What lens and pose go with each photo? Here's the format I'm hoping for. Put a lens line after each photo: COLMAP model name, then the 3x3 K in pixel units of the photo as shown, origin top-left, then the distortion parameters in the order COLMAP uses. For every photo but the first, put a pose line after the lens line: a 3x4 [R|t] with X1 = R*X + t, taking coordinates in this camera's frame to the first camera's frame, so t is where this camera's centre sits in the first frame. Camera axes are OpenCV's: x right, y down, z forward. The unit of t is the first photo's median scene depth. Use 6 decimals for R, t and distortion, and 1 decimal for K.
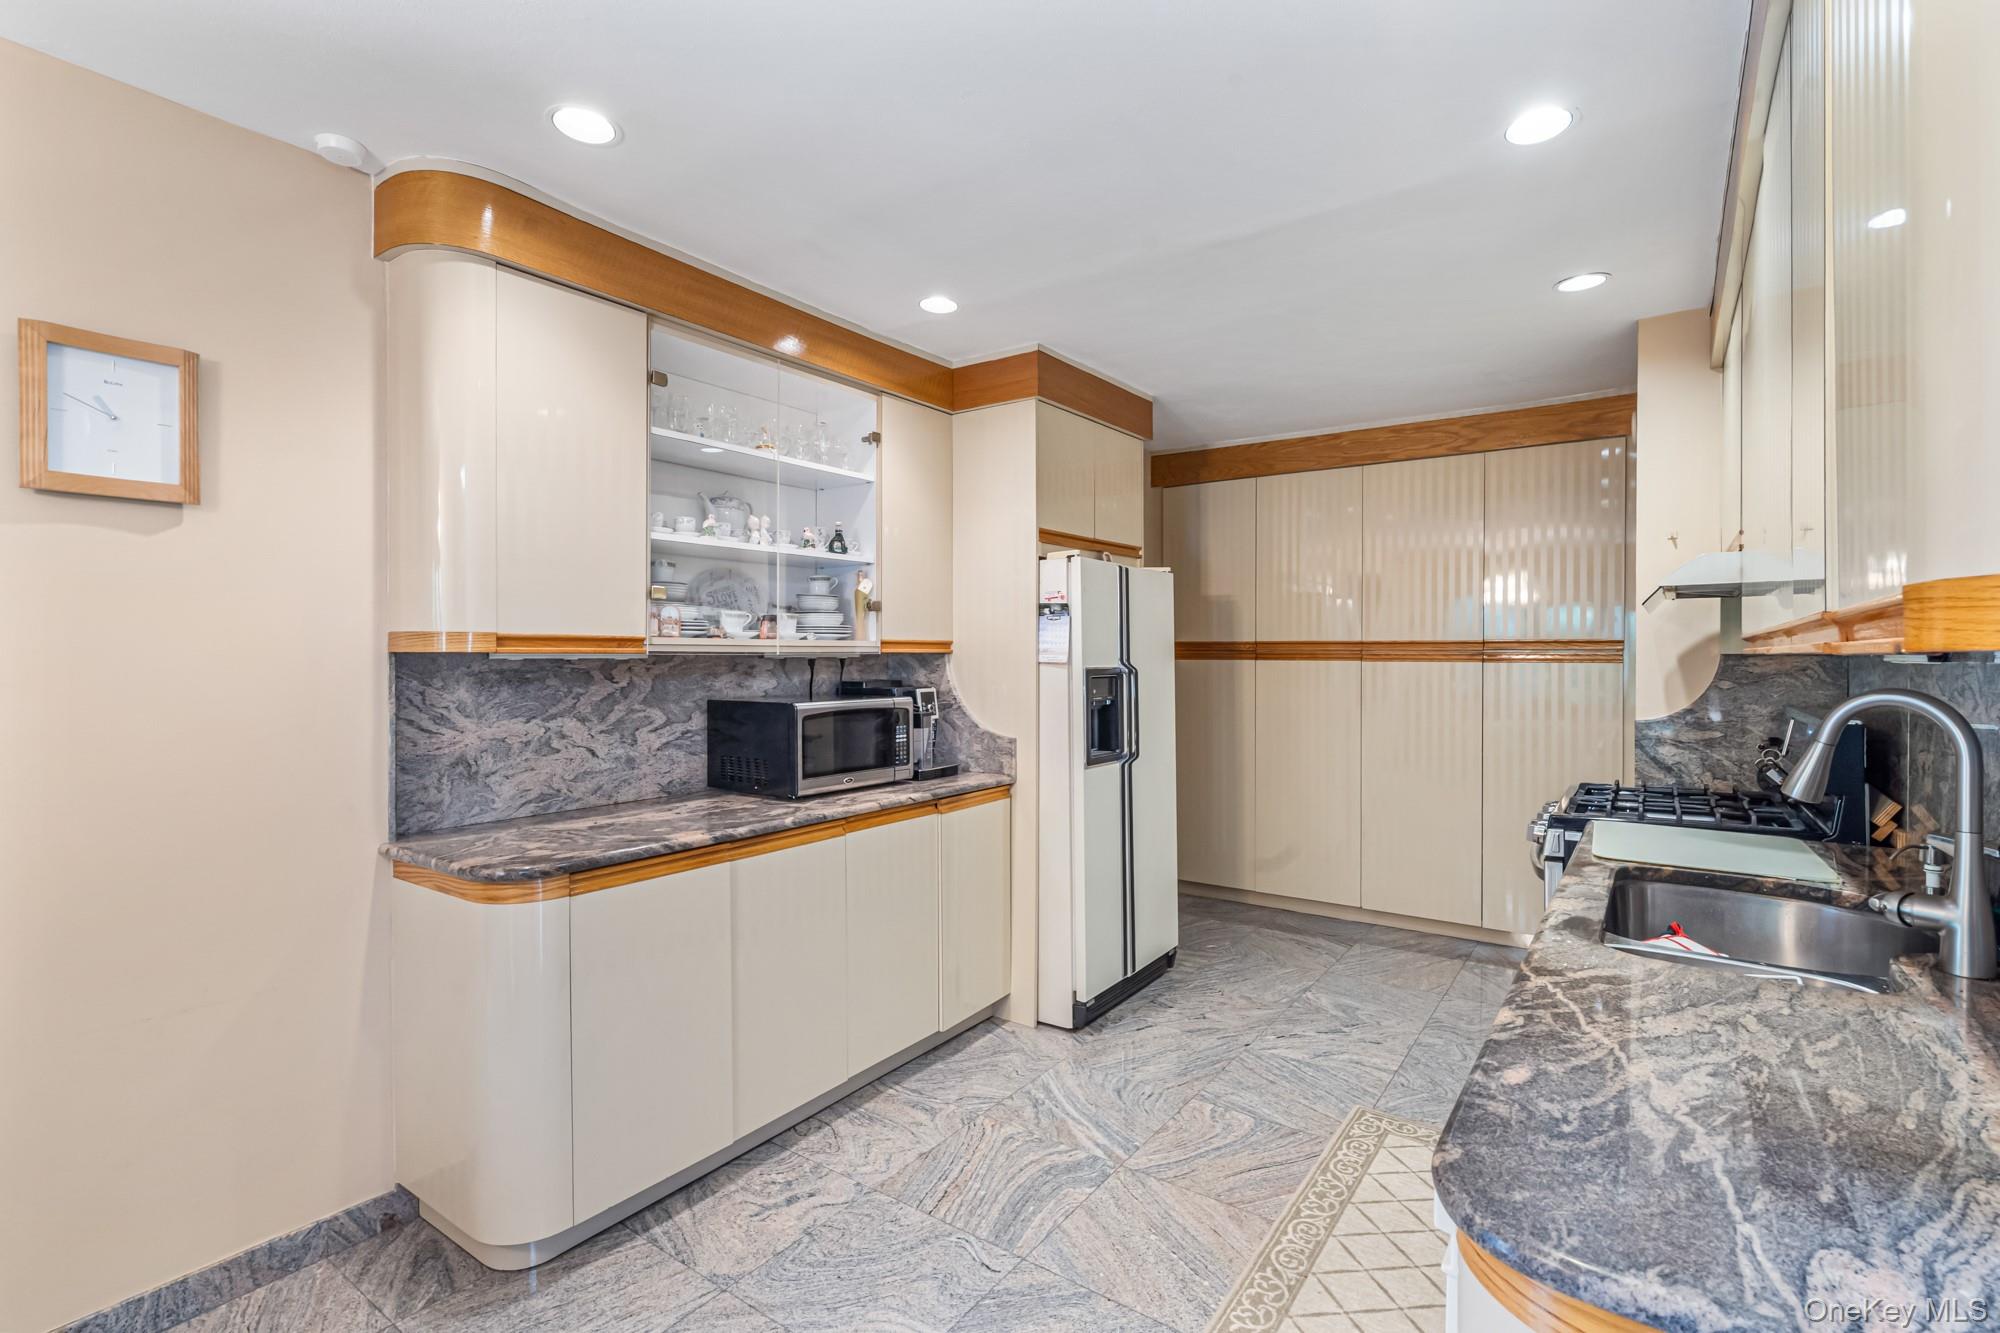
lens RADIAL K [[913.3, 0, 990.5], [0, 913.3, 662.9], [0, 0, 1]] dist [-0.004282, 0.001644]
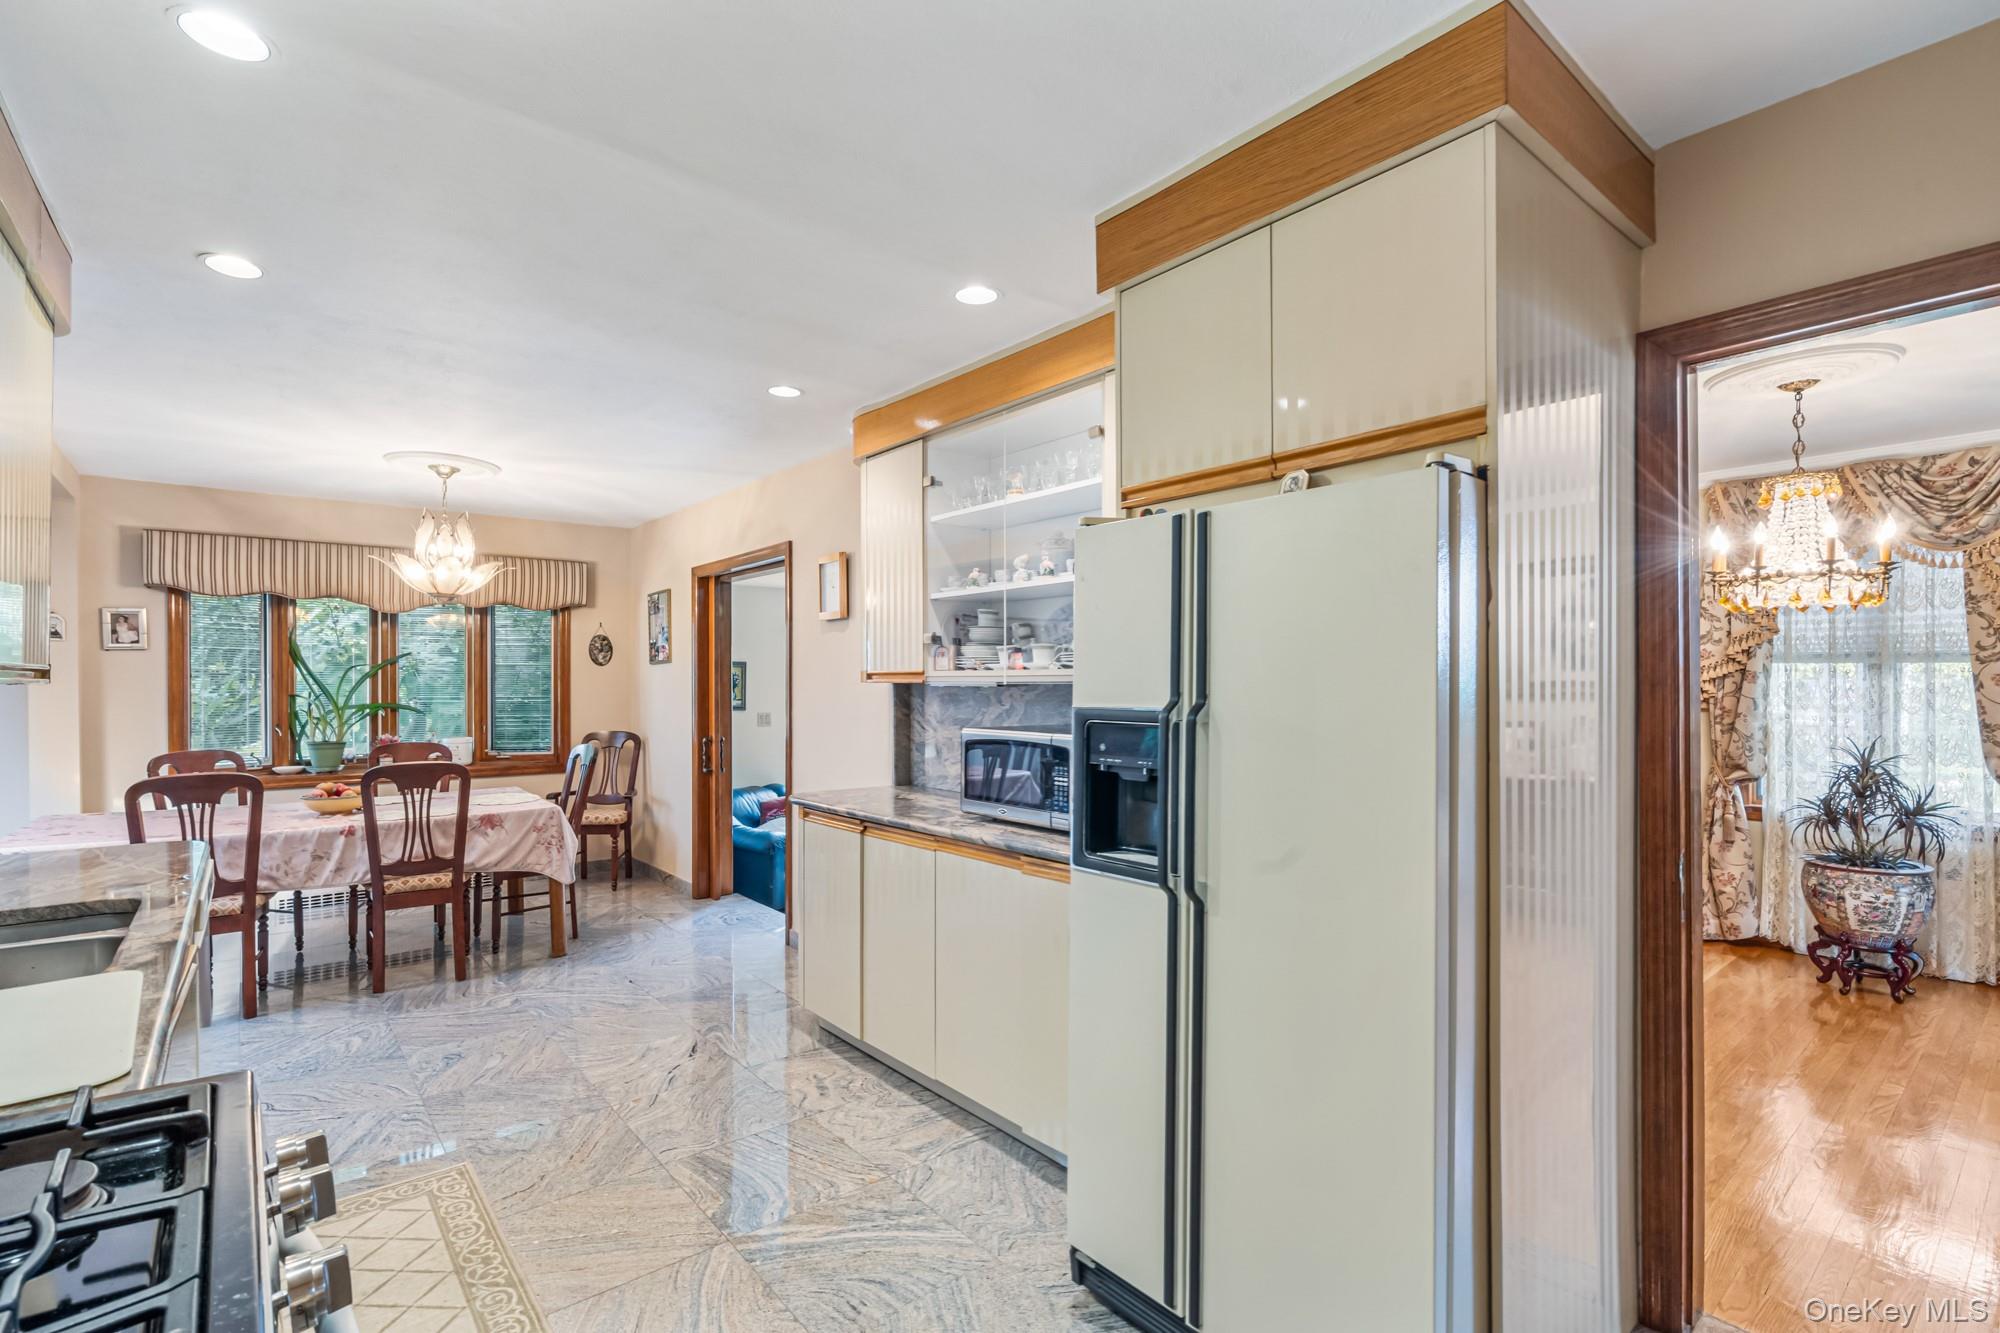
lens RADIAL K [[913.3, 0, 991.0], [0, 913.3, 680.3], [0, 0, 1]] dist [-0.004282, 0.001644]
pose [[-0.245641, -0.000123, -0.969361, 0.773829], [-0.005131, 0.999986, 0.001173, -0.013342], [0.969347, 0.005262, -0.245638, 1.180715]]
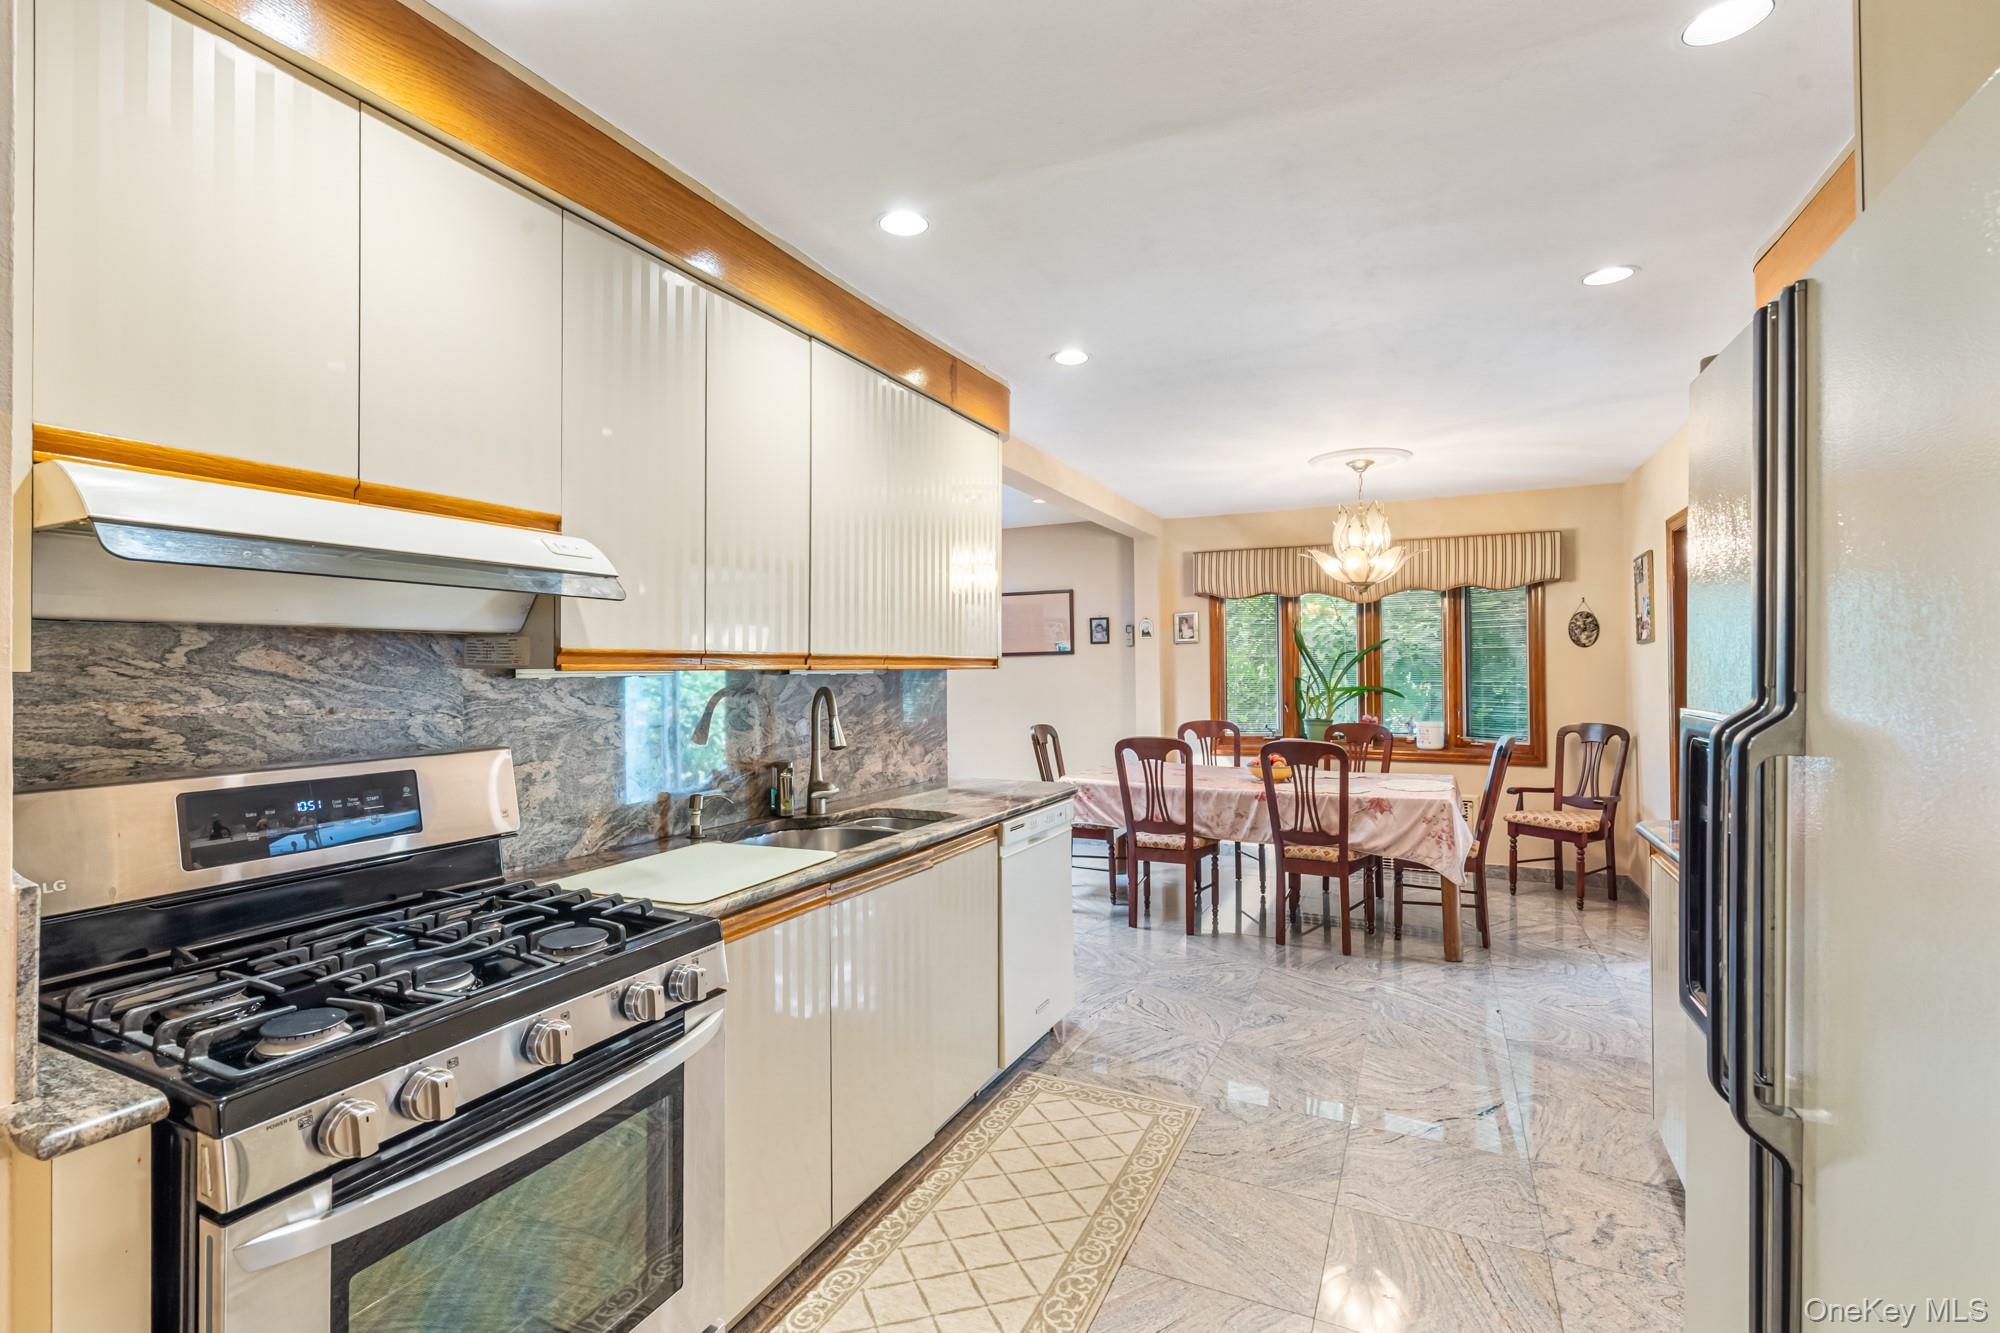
lens RADIAL K [[913.3, 0, 982.3], [0, 913.3, 652.4], [0, 0, 1]] dist [-0.004282, 0.001644]
pose [[-0.984341, 0.000853, -0.176275, 0.448847], [0.003033, 0.999922, -0.012096, -0.011366], [0.176251, -0.012442, -0.984267, 1.378560]]
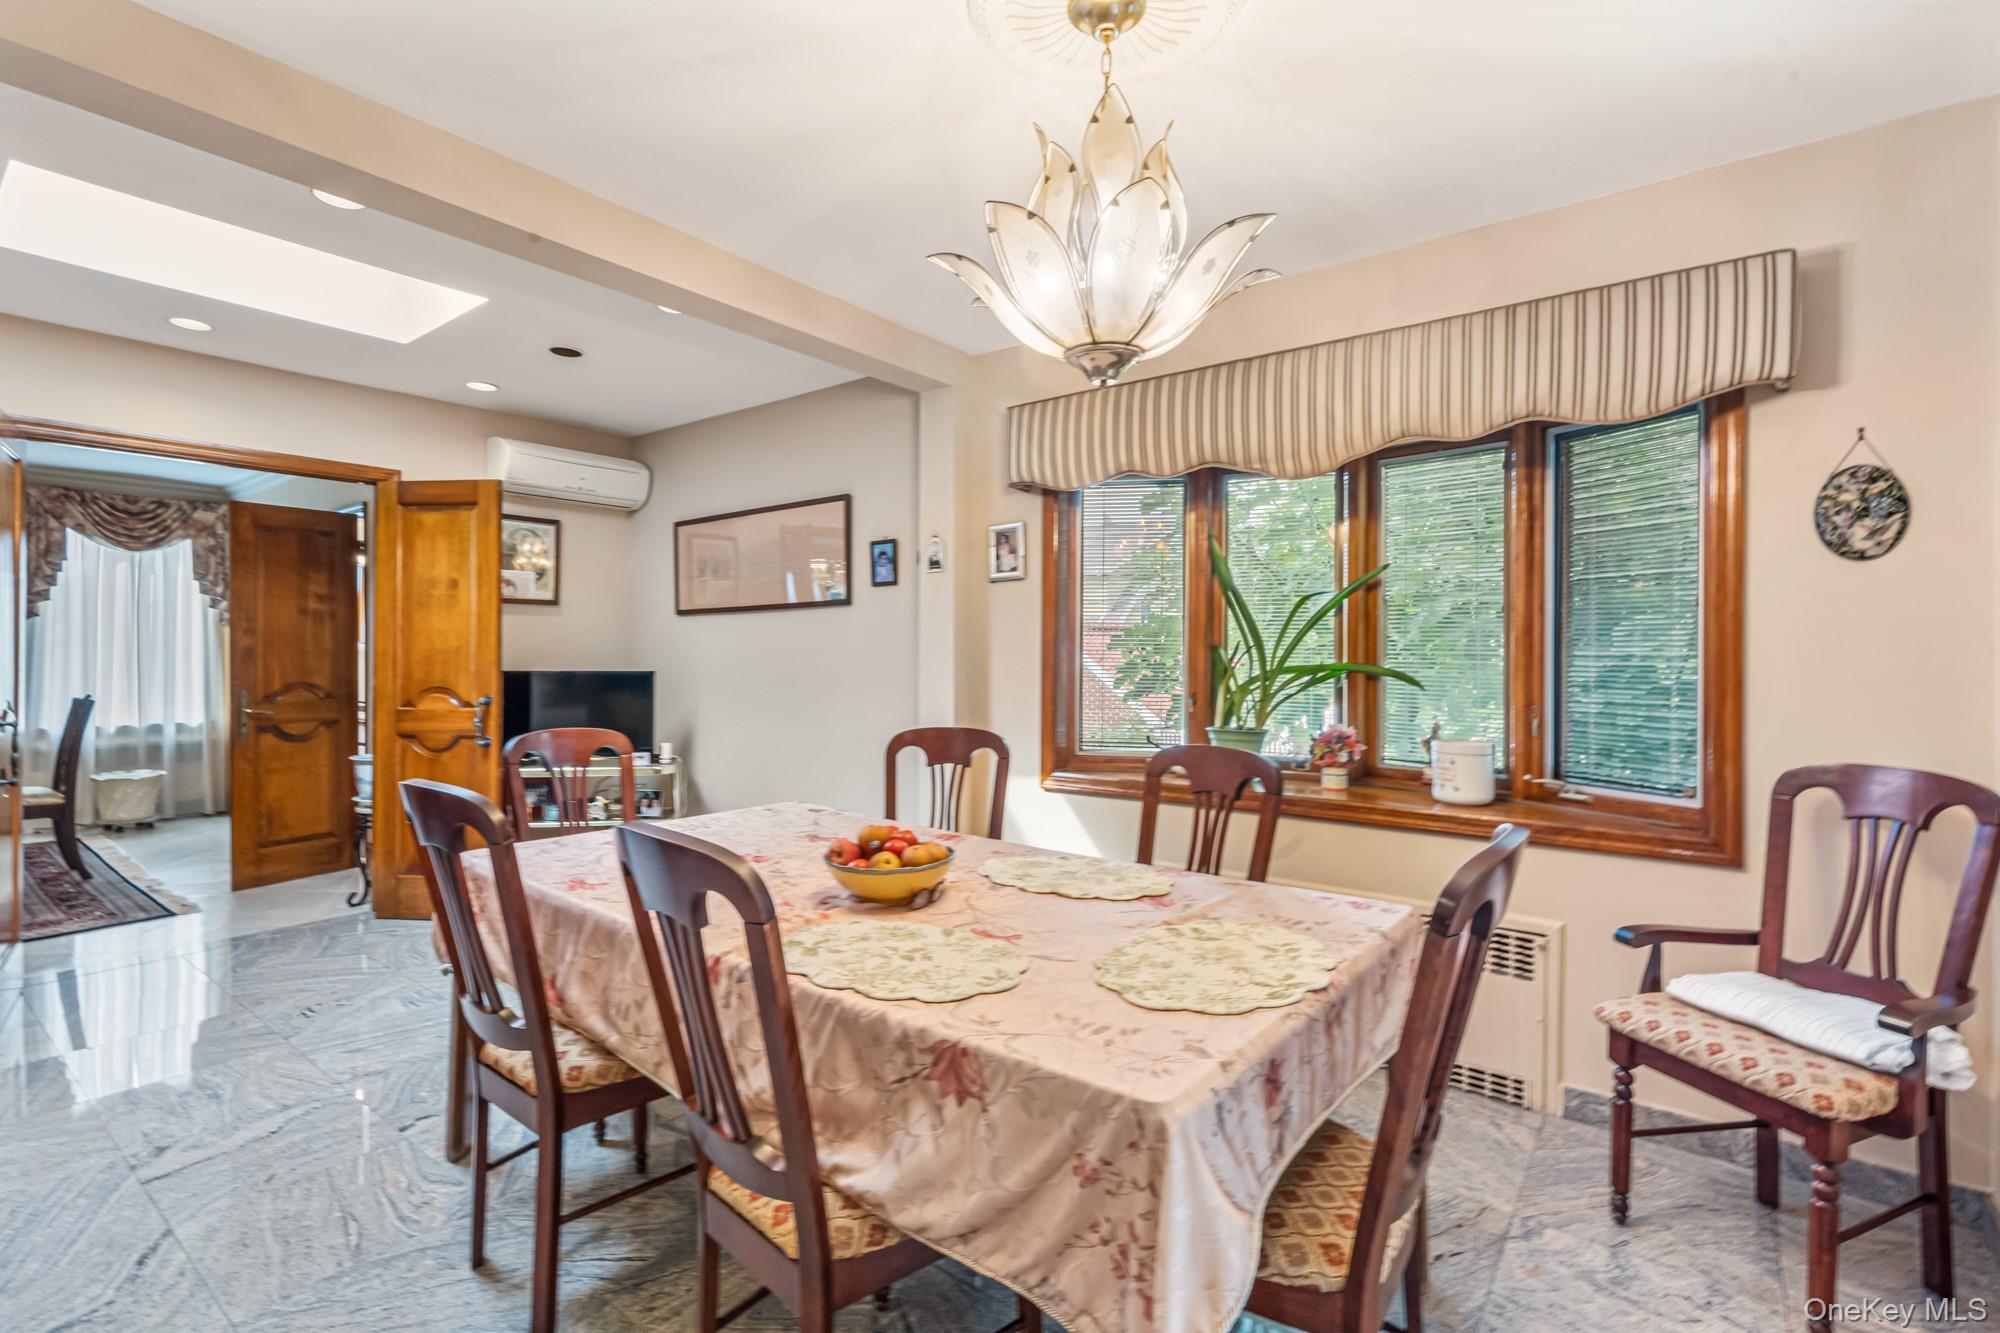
lens RADIAL K [[913.3, 0, 987.4], [0, 913.3, 651.6], [0, 0, 1]] dist [-0.004282, 0.001644]
pose [[-0.999779, -0.004776, 0.020464, -0.444866], [-0.004685, 0.999979, 0.004490, 0.029465], [-0.020485, 0.004394, -0.999781, 0.463751]]
